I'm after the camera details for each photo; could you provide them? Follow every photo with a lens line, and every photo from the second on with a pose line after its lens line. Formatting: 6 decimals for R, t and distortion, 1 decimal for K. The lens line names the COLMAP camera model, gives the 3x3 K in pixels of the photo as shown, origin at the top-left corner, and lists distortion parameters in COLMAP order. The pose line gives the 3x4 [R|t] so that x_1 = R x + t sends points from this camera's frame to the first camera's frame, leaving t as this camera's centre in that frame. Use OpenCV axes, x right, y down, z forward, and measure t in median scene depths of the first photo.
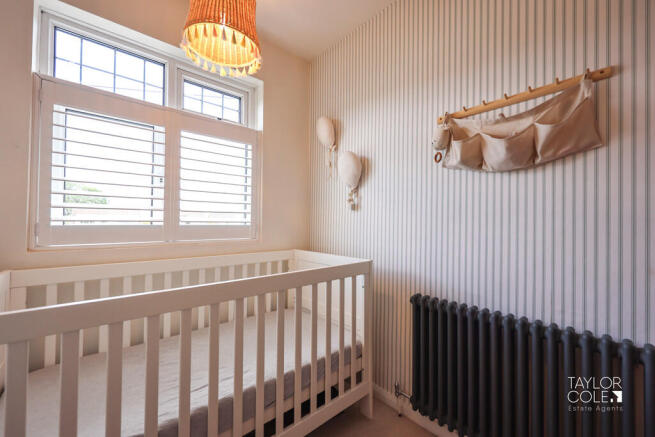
lens RADIAL K [[263.2, 0, 327.5], [0, 263.2, 218.5], [0, 0, 1]] dist [-0.000583, -0.000137]
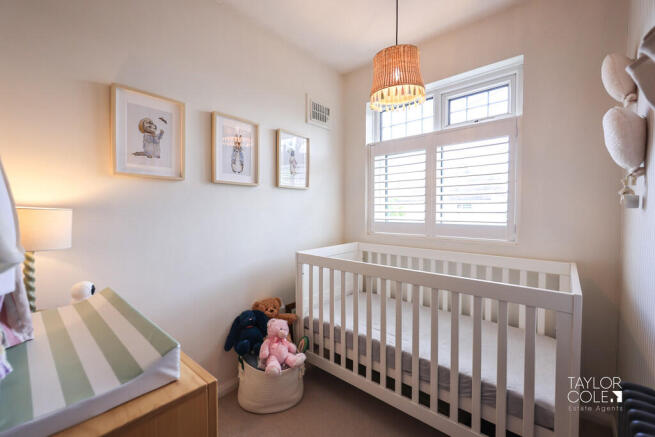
lens RADIAL K [[263.2, 0, 327.5], [0, 263.2, 218.5], [0, 0, 1]] dist [-0.000583, -0.000137]
pose [[0.125930, 0.025147, -0.991720, 0.644717], [0.027471, 0.999207, 0.028825, -0.050094], [0.991659, -0.030873, 0.125140, 0.325138]]
